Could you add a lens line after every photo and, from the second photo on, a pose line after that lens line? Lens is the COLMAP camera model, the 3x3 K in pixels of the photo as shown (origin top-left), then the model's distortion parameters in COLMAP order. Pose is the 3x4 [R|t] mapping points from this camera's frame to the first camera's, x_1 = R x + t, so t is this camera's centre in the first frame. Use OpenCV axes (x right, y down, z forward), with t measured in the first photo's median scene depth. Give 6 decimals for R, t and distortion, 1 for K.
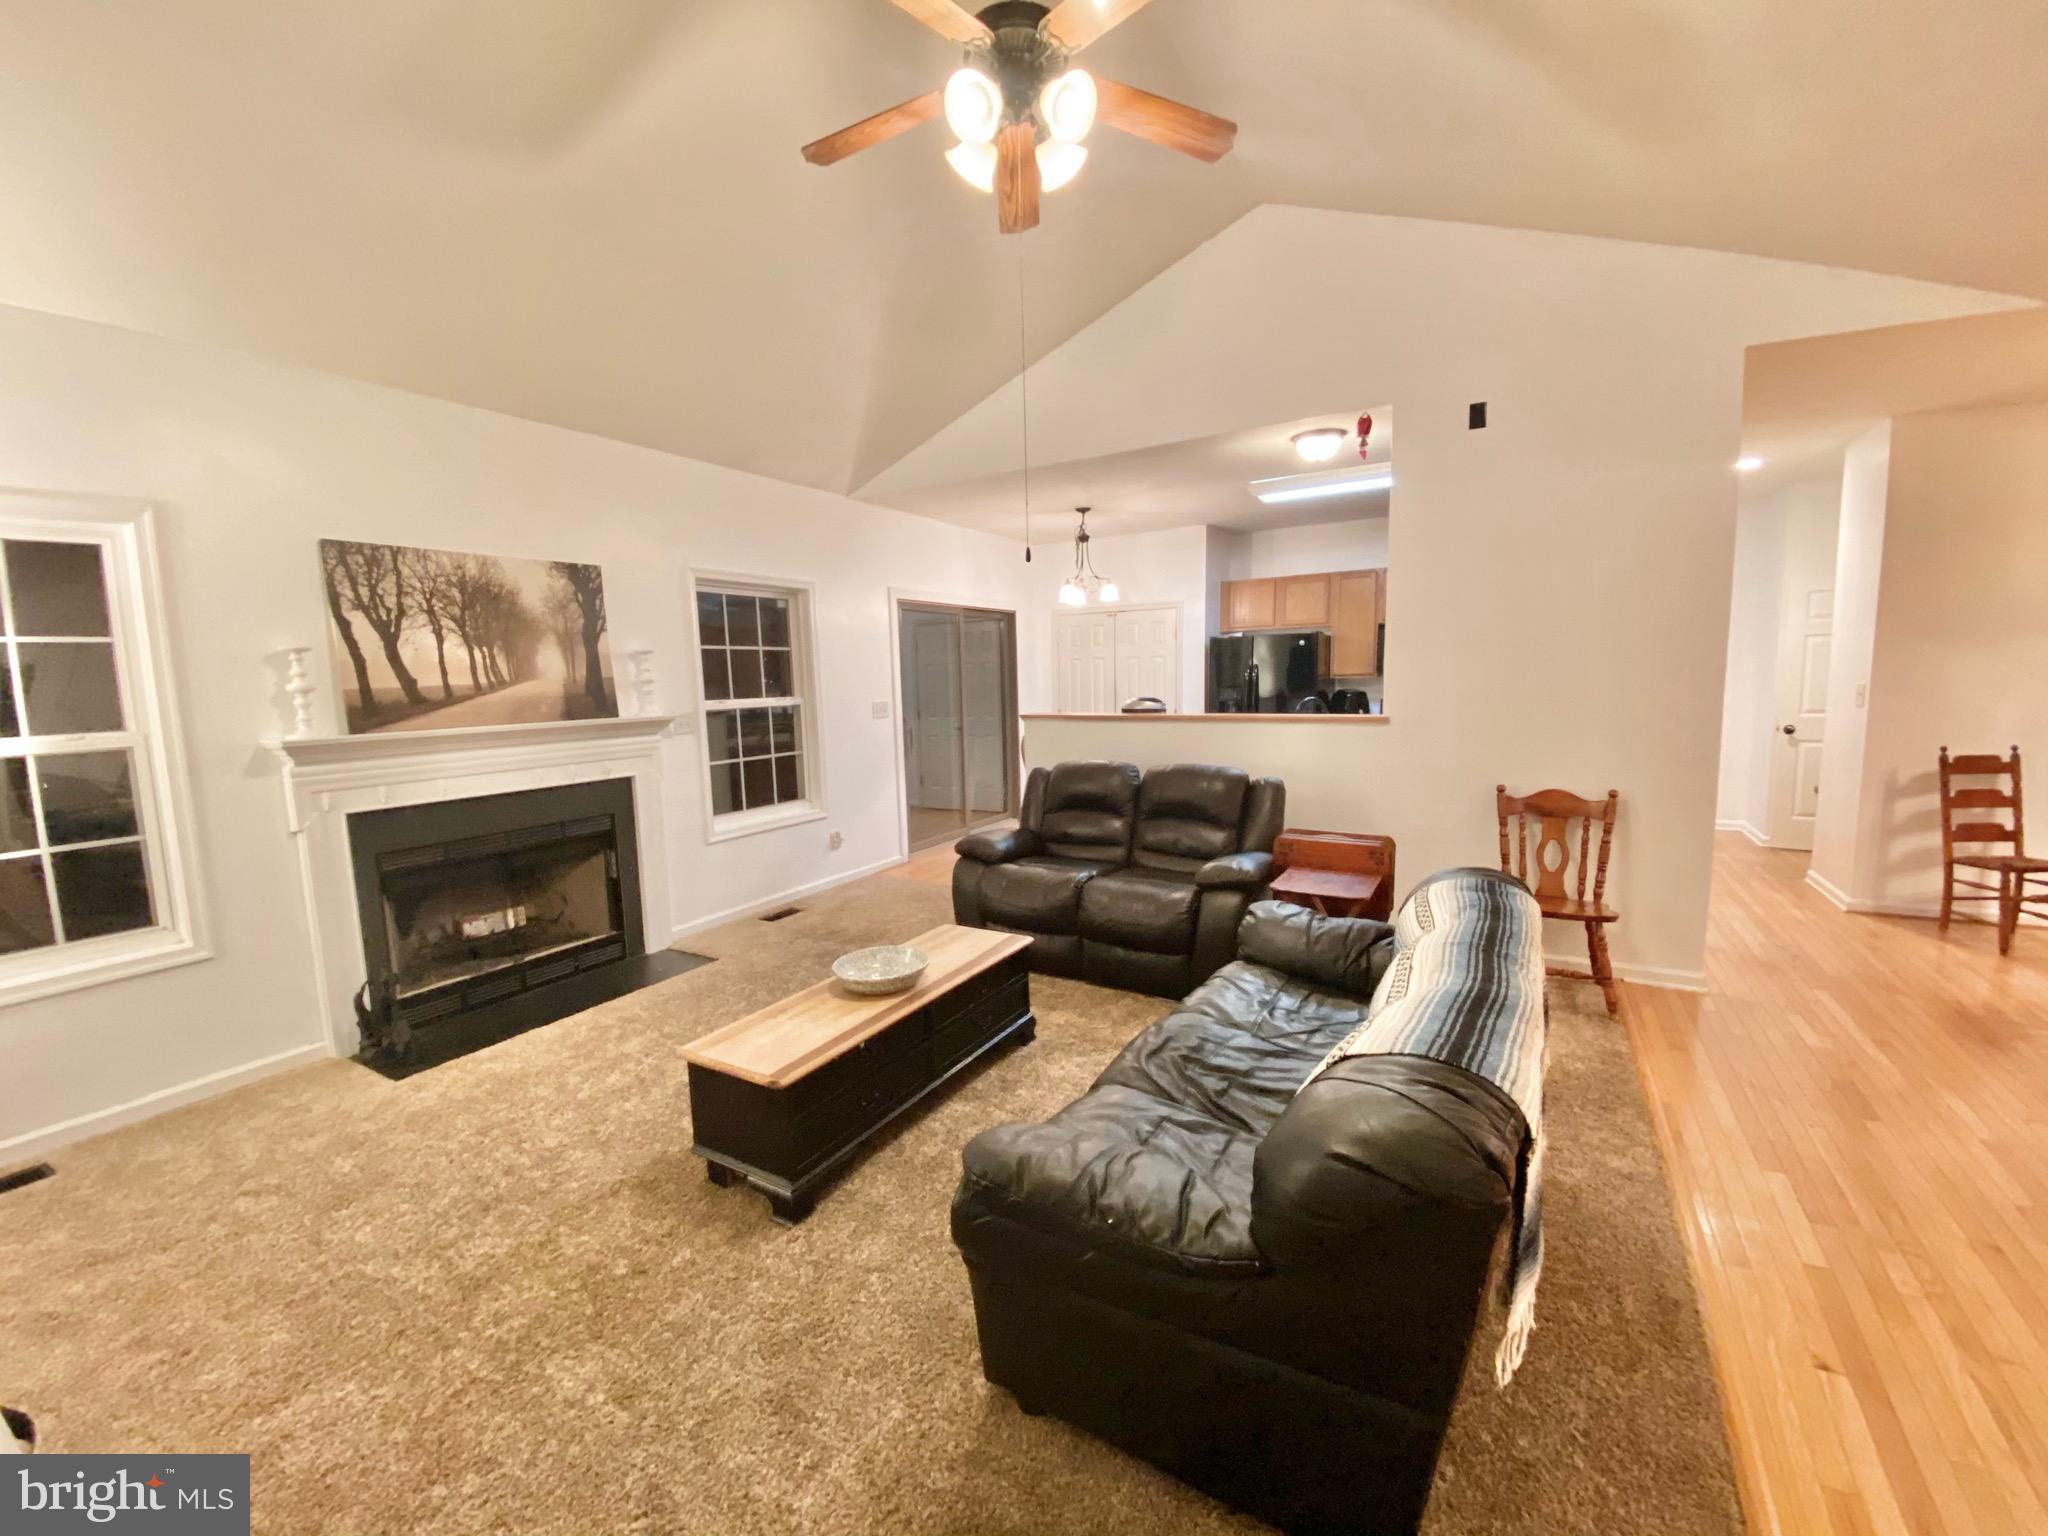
lens RADIAL K [[827.9, 0, 1018.4], [0, 827.9, 775.9], [0, 0, 1]] dist [0.032228, -0.027054]
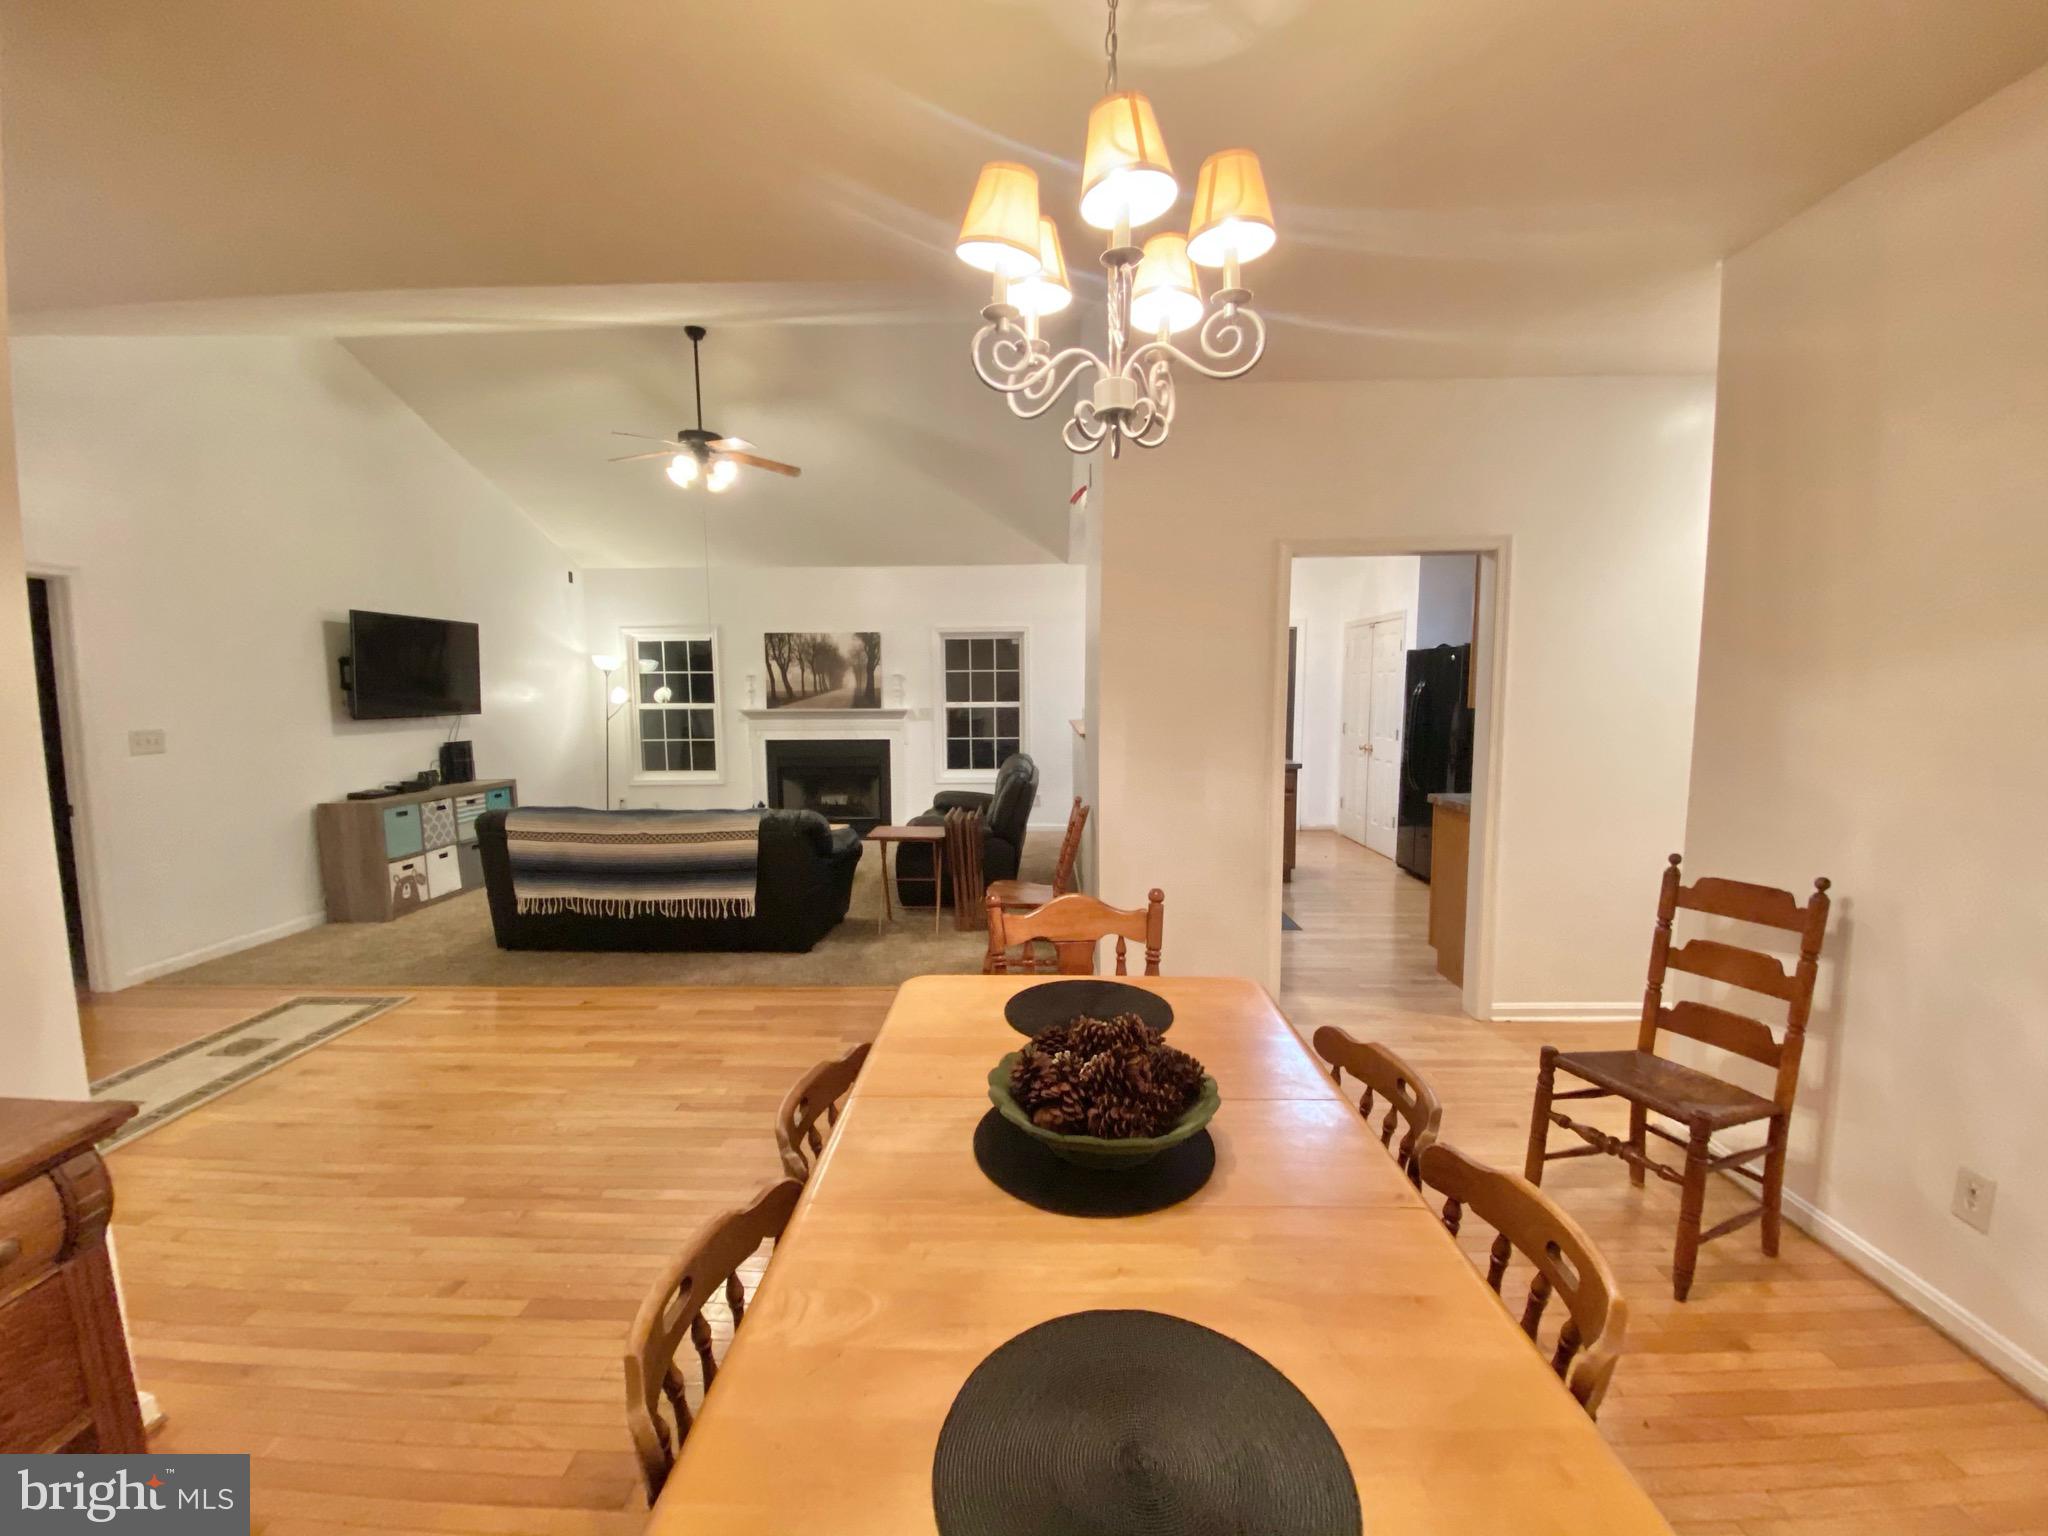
lens RADIAL K [[832.1, 0, 1020.5], [0, 832.1, 774.6], [0, 0, 1]] dist [0.019596, -0.020288]
pose [[0.482028, 0.109225, -0.869321, 1.712523], [-0.113776, 0.991601, 0.061501, -0.090421], [0.868737, 0.069262, 0.490407, 0.416615]]
